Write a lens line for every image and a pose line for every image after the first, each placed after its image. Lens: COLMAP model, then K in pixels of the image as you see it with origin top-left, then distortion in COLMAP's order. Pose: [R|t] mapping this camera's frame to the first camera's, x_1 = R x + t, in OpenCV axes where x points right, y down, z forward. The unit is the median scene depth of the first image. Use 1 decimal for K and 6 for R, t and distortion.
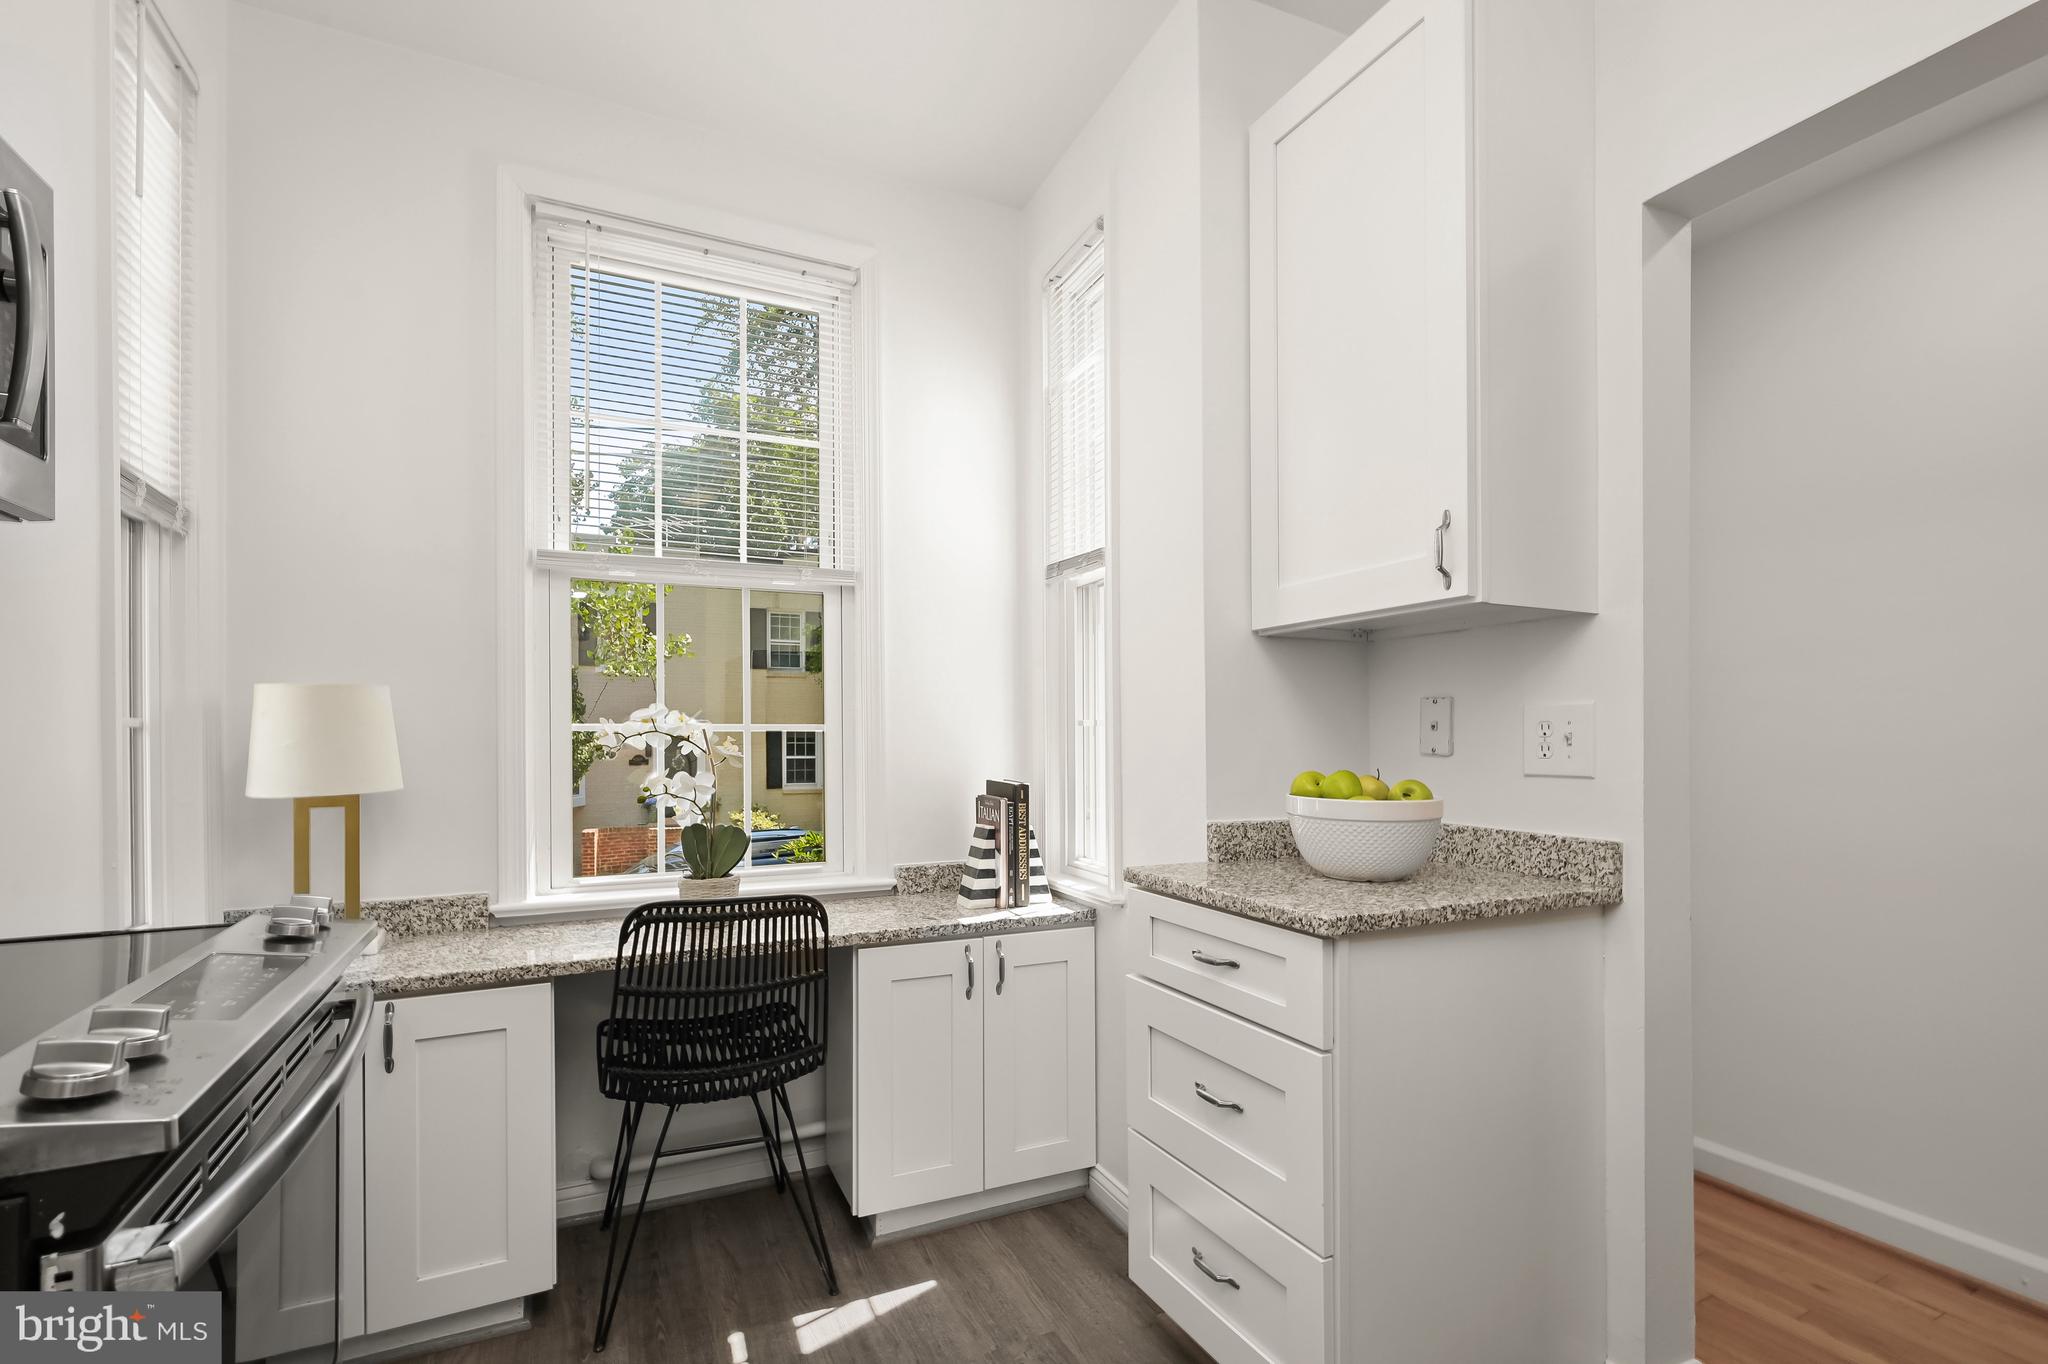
lens RADIAL K [[939.6, 0, 1030.0], [0, 939.6, 733.1], [0, 0, 1]] dist [0.004747, -0.000137]
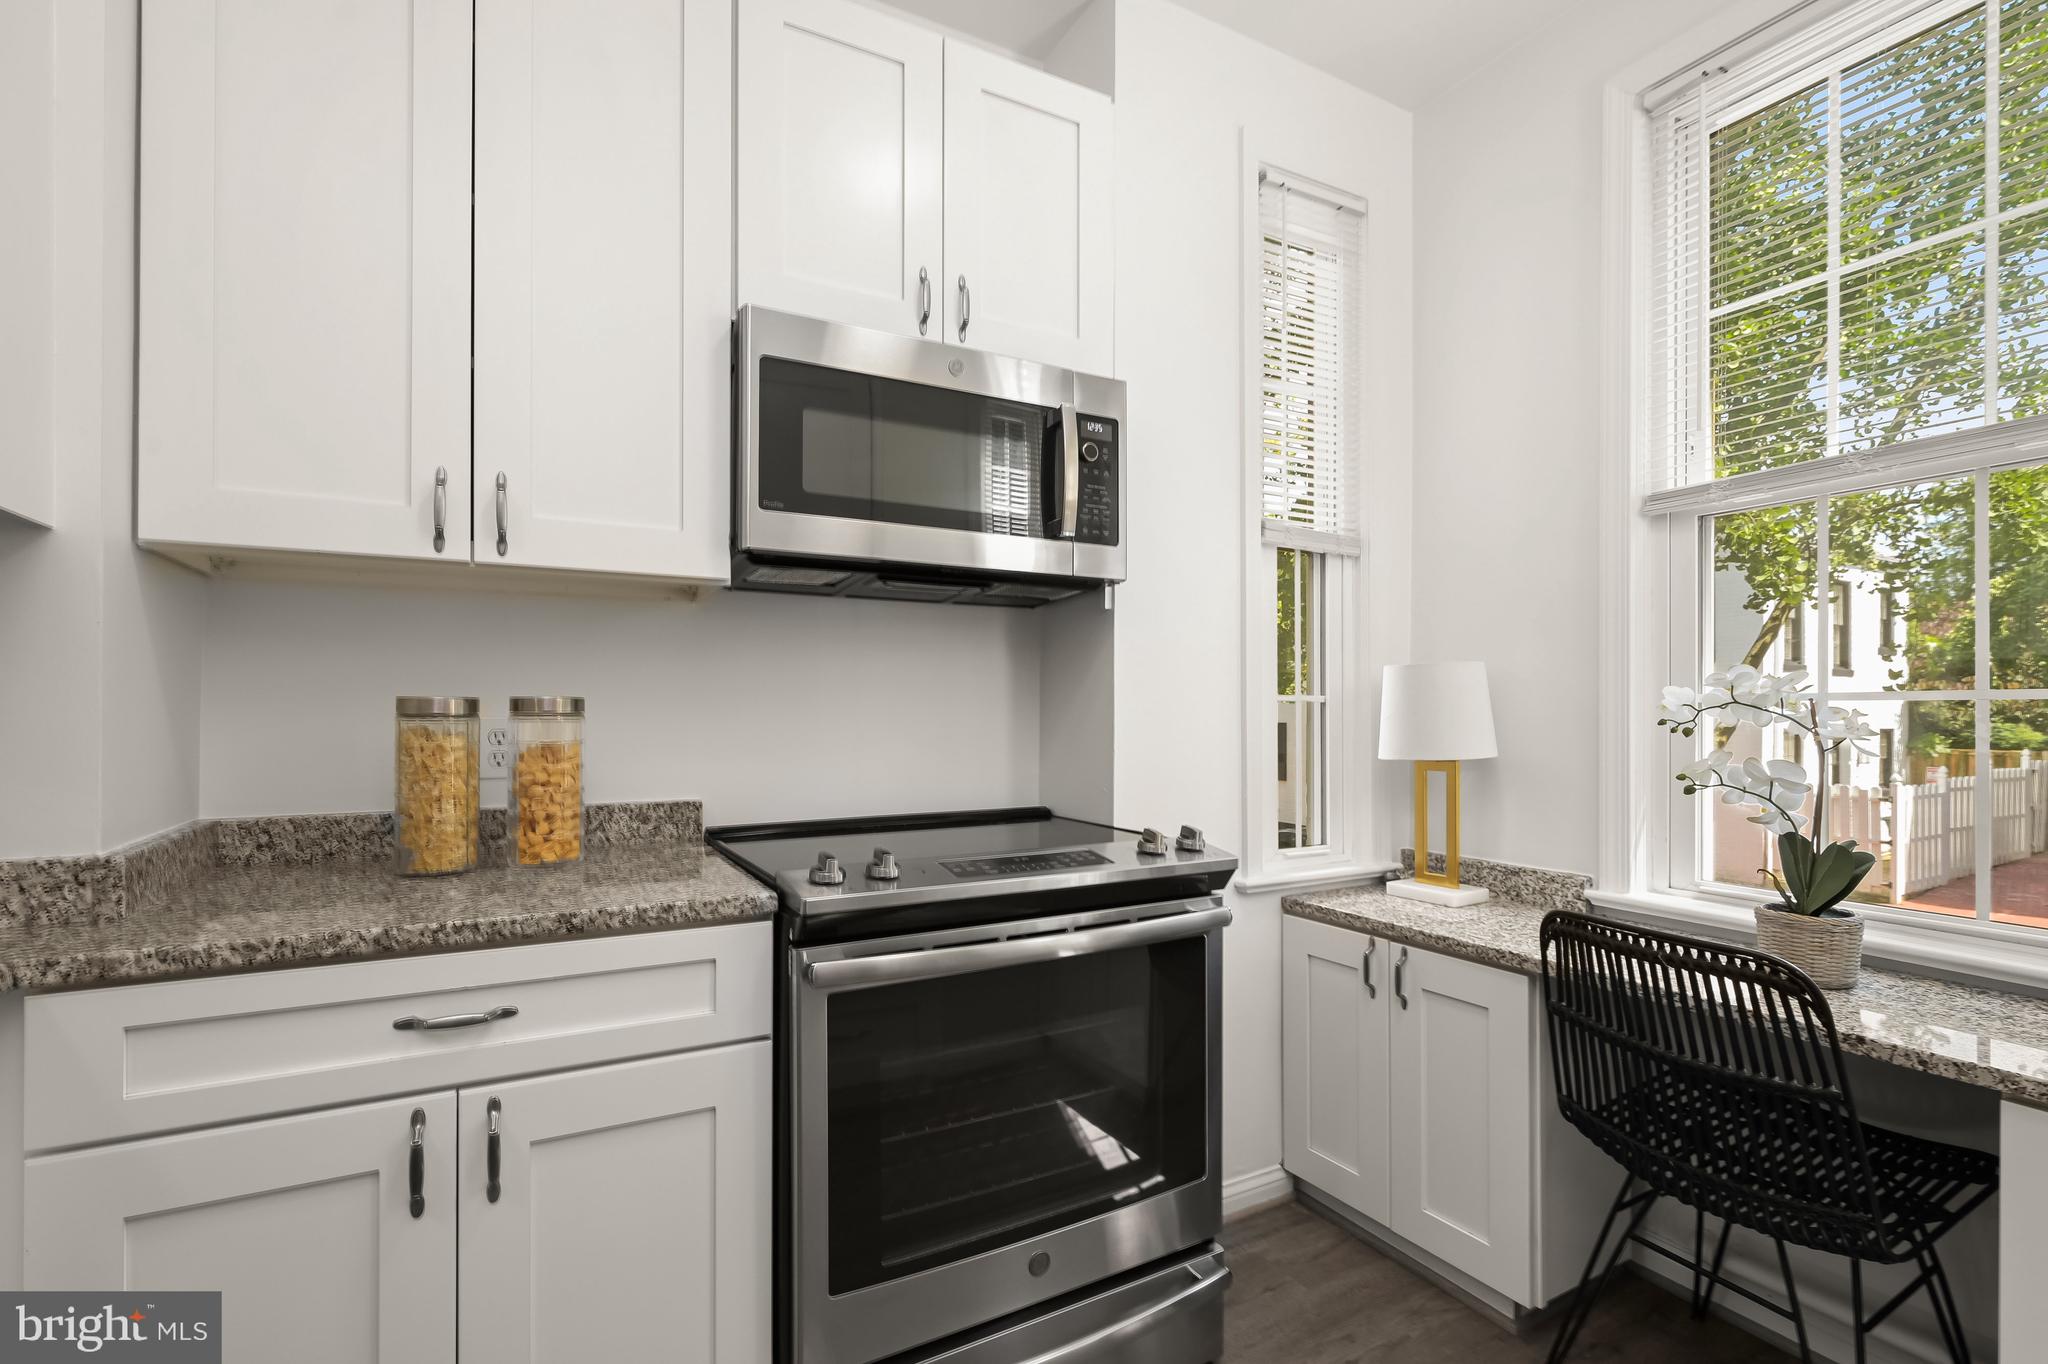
lens RADIAL K [[939.6, 0, 1048.5], [0, 939.6, 711.2], [0, 0, 1]] dist [0.004747, -0.000137]
pose [[0.052283, 0.003754, -0.998625, 0.362620], [0.003110, 0.999987, 0.003922, 0.000466], [0.998627, -0.003311, 0.052271, 0.456834]]
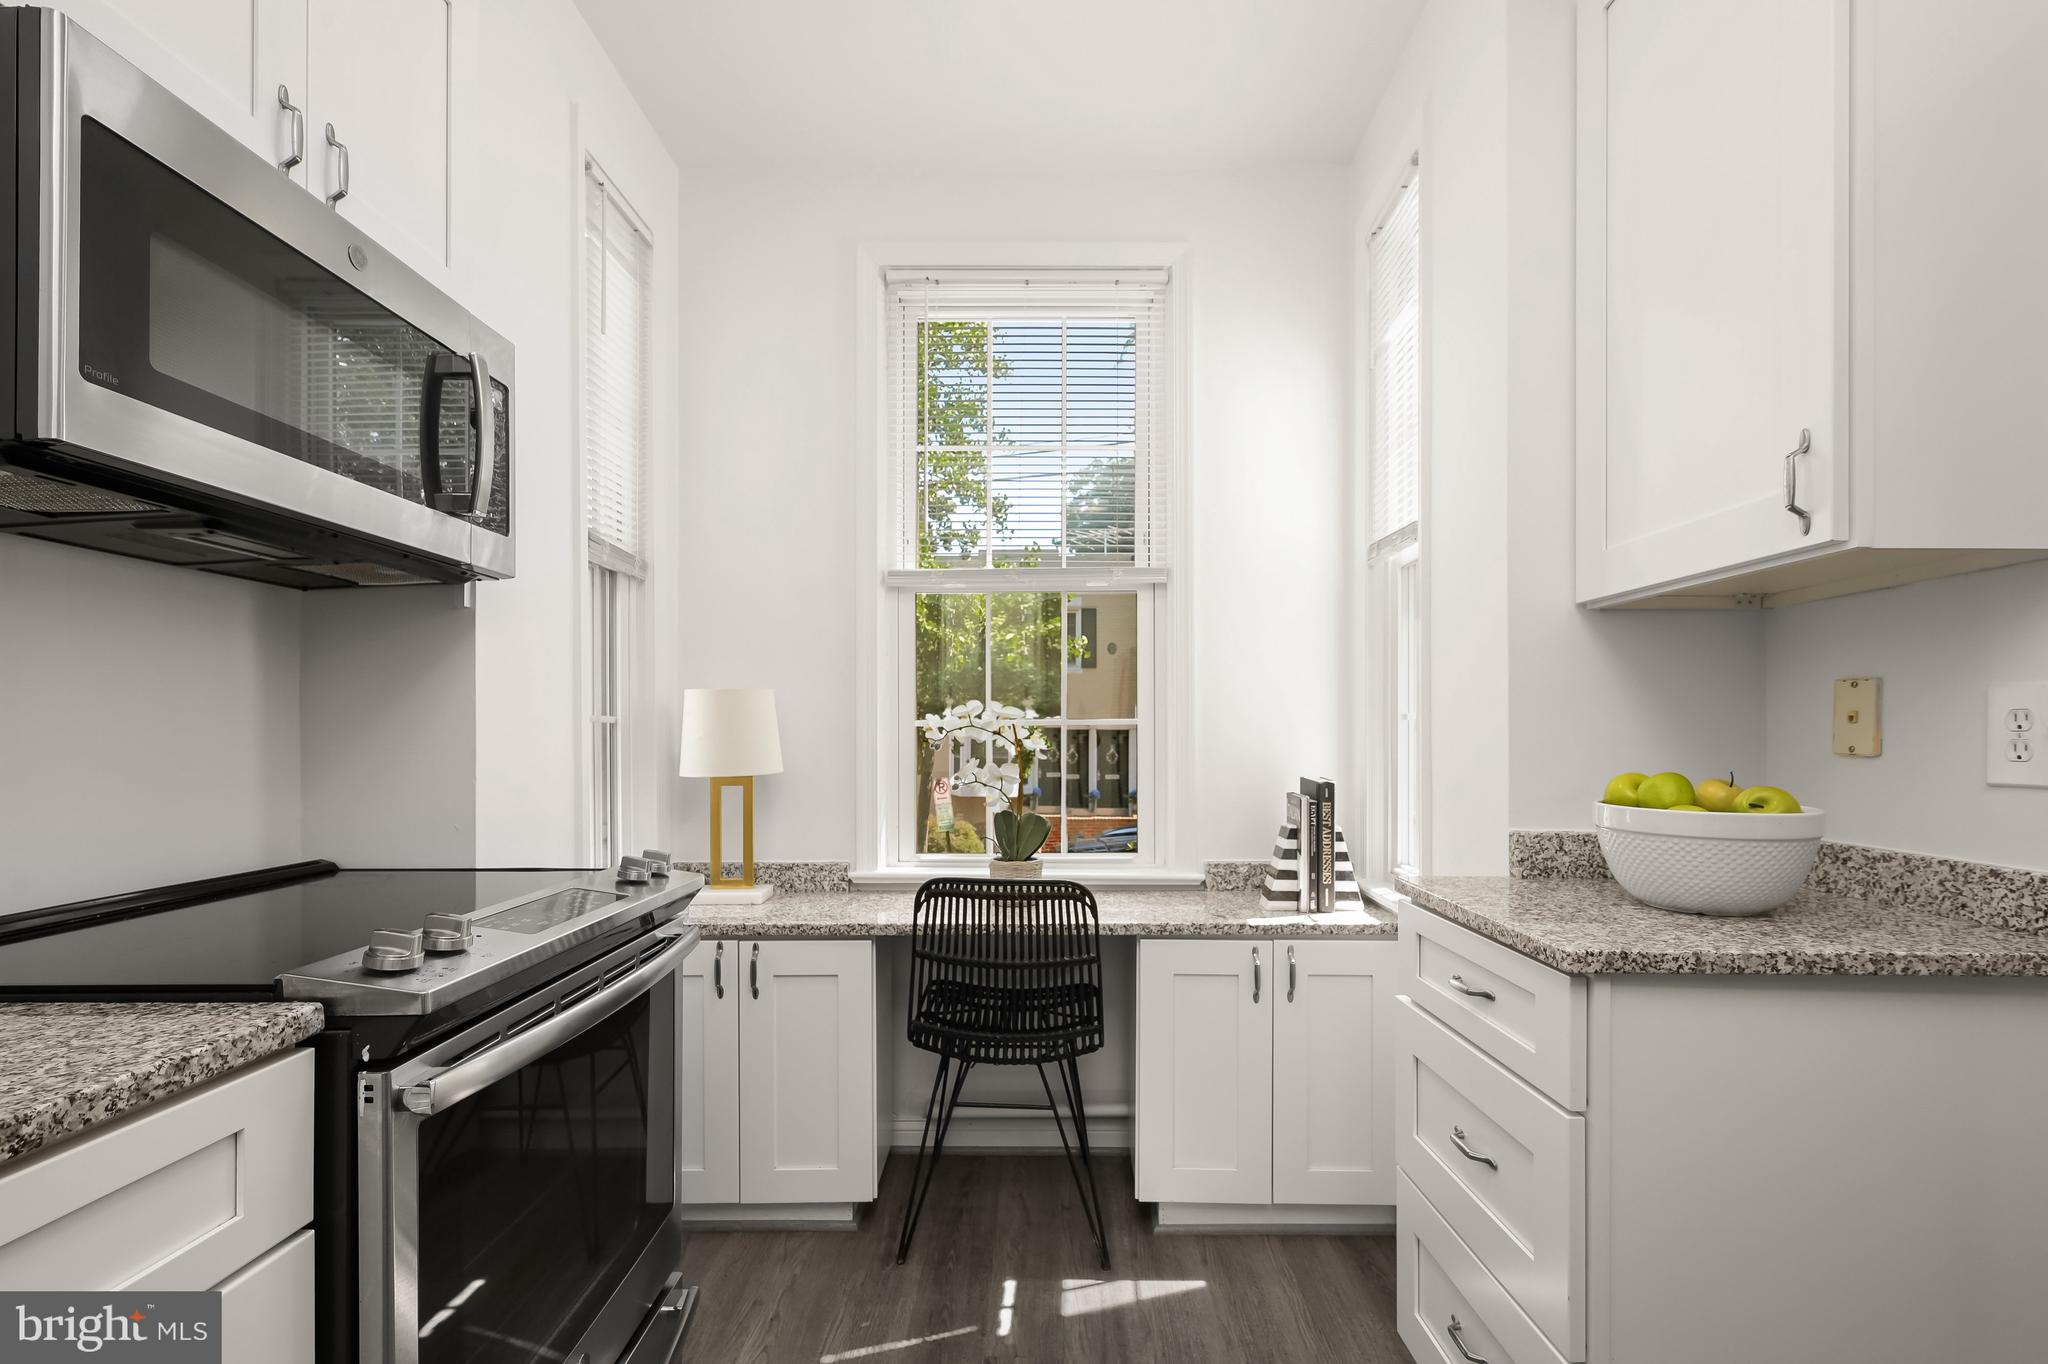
lens RADIAL K [[939.6, 0, 1041.6], [0, 939.6, 736.8], [0, 0, 1]] dist [0.004747, -0.000137]
pose [[0.898643, 0.003789, -0.438664, 0.181392], [-0.000703, 0.999974, 0.007197, 0.003186], [0.438679, -0.006160, 0.898623, 0.041885]]
